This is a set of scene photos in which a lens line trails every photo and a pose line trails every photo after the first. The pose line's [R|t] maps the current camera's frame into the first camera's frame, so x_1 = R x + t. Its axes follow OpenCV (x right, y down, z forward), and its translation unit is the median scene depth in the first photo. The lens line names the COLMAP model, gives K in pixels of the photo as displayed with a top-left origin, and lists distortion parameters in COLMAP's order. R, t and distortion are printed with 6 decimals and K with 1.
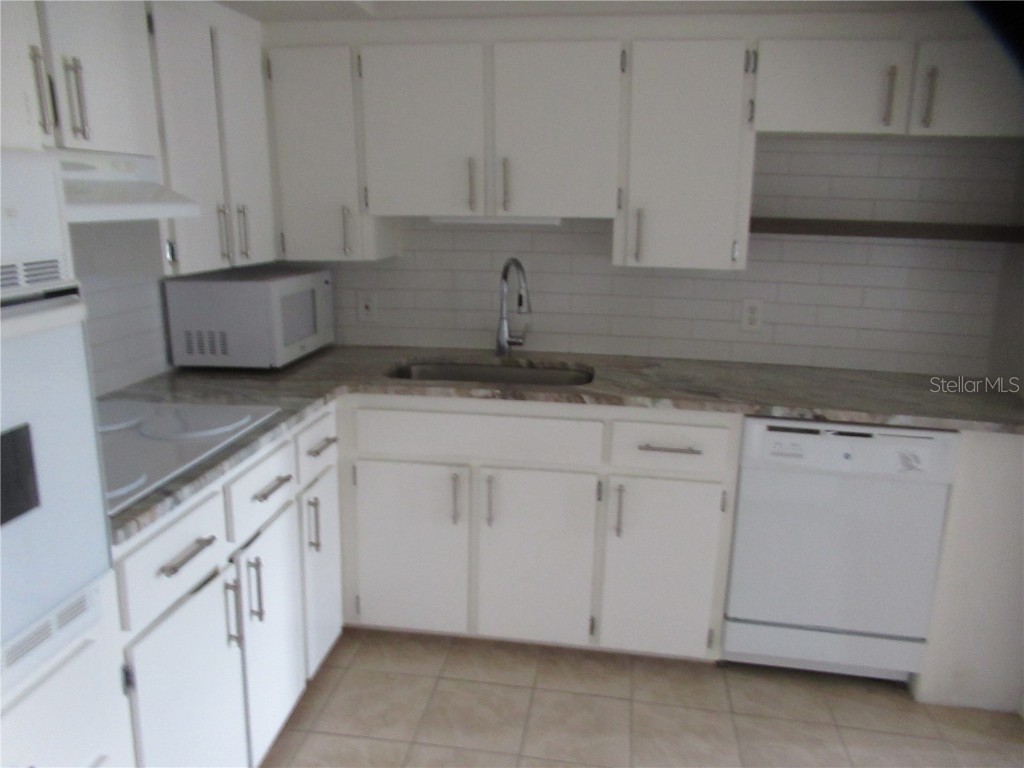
lens RADIAL K [[763.4, 0, 512.0], [0, 763.4, 384.0], [0, 0, 1]] dist [-0.009427, -0.002651]
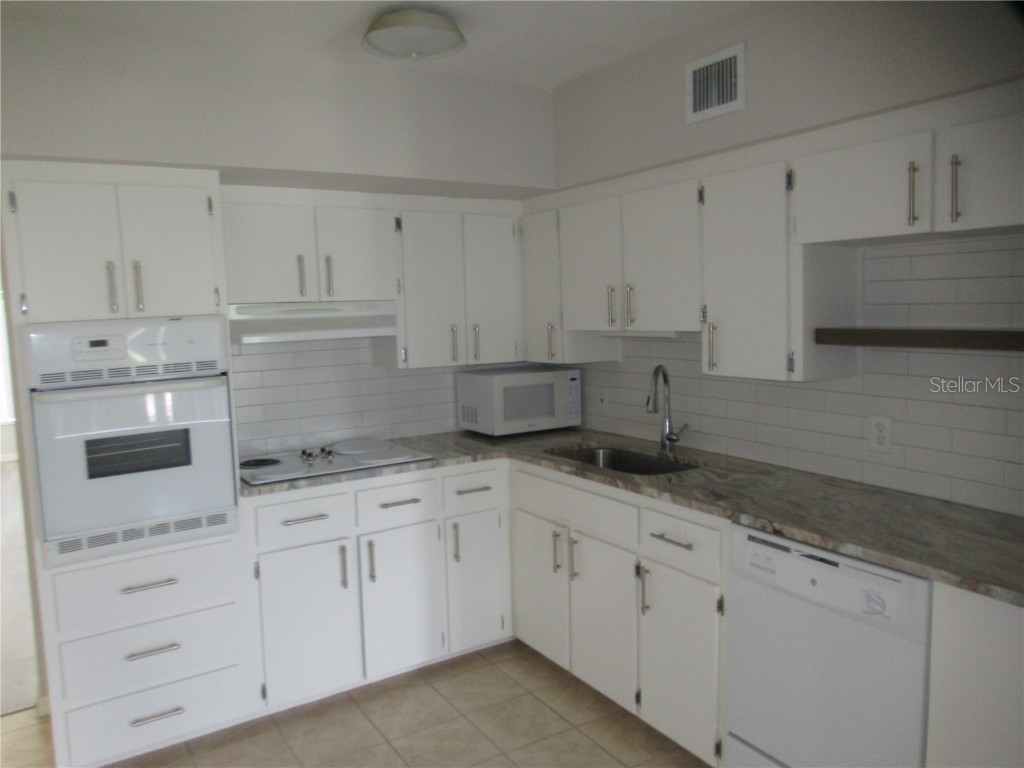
lens RADIAL K [[804.7, 0, 529.7], [0, 804.7, 382.5], [0, 0, 1]] dist [-0.068571, 0.001751]
pose [[0.641768, 0.037068, -0.766003, 0.925437], [-0.139204, 0.987869, -0.068823, -0.029055], [0.754159, 0.150800, 0.639143, 0.092888]]
